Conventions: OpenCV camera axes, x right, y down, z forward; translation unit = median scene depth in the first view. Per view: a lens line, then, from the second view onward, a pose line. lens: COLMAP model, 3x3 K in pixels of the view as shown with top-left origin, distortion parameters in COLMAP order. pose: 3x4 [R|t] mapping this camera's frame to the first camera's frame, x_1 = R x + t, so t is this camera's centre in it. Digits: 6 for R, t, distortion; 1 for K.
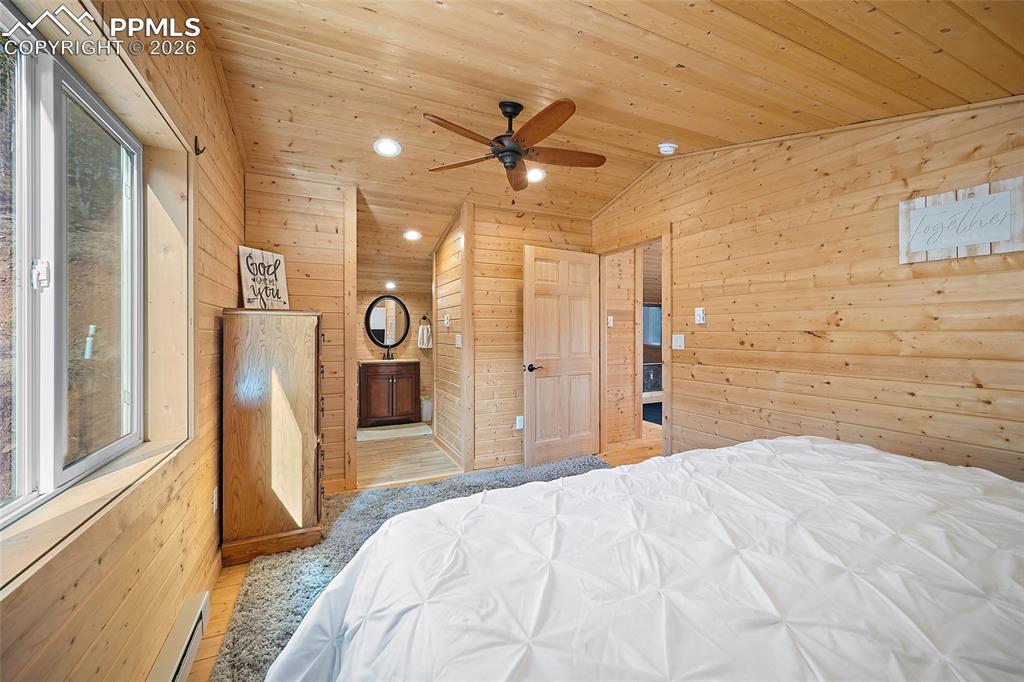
lens RADIAL K [[402.3, 0, 512.8], [0, 402.3, 334.8], [0, 0, 1]] dist [0.000858, -0.000014]
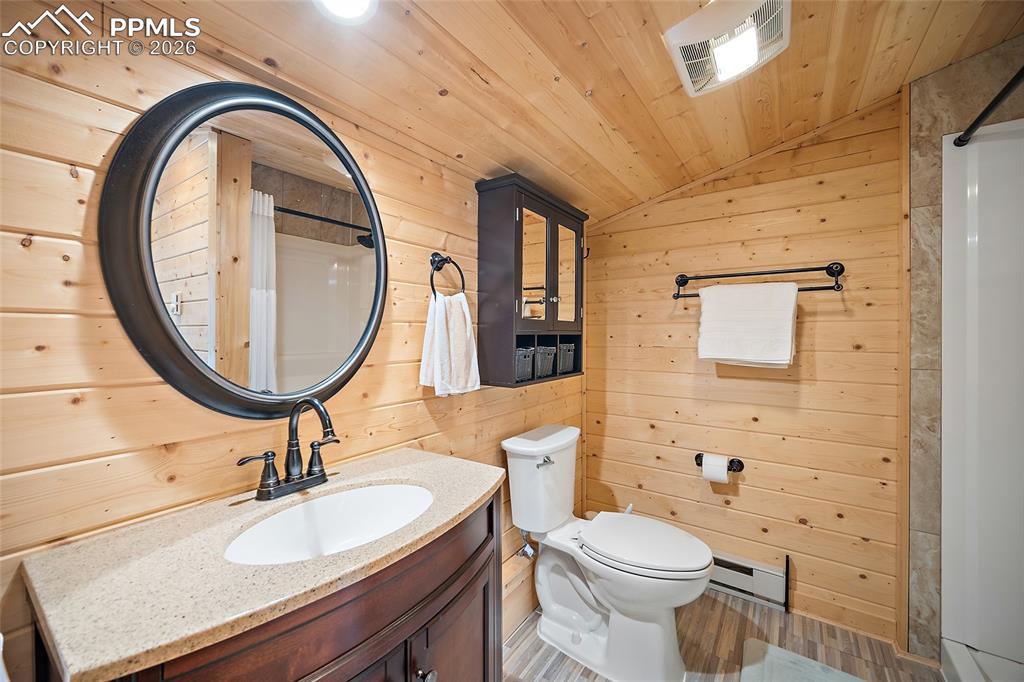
lens RADIAL K [[402.3, 0, 510.8], [0, 402.3, 334.7], [0, 0, 1]] dist [0.000858, -0.000014]
pose [[0.864378, 0.000255, 0.502842, -0.318781], [-0.003290, 0.999981, 0.005149, -0.001467], [-0.502831, -0.006105, 0.864363, 0.826191]]
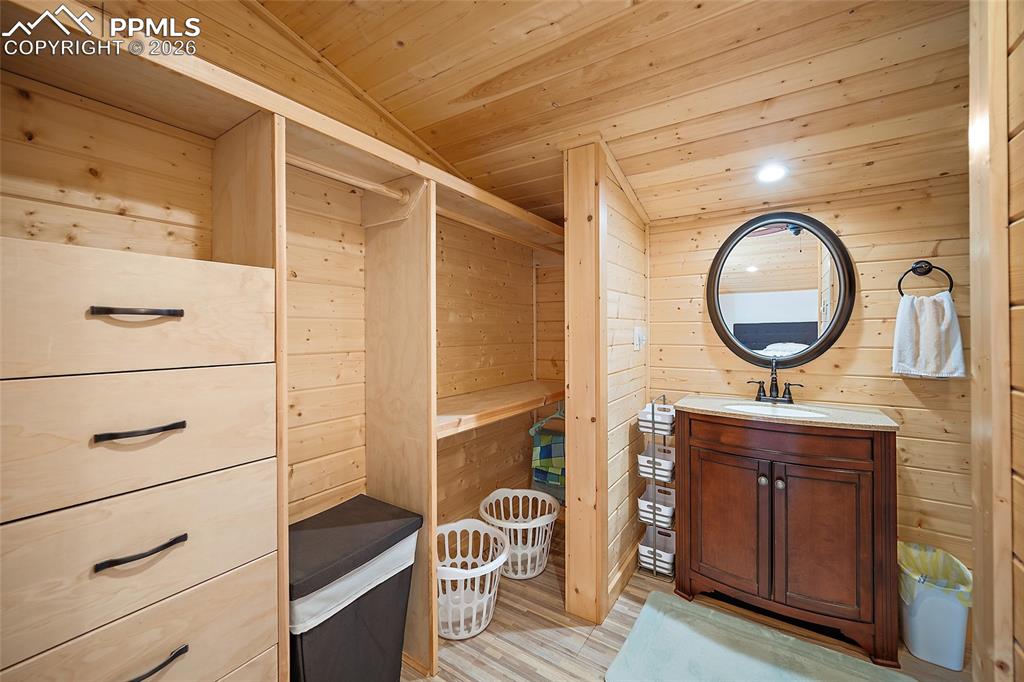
lens RADIAL K [[402.3, 0, 512.3], [0, 402.3, 333.5], [0, 0, 1]] dist [0.000858, -0.000014]
pose [[0.525743, 0.001411, -0.850642, -0.138769], [-0.001605, 0.999998, 0.000667, 0.004397], [0.850642, 0.001015, 0.525744, 0.642687]]
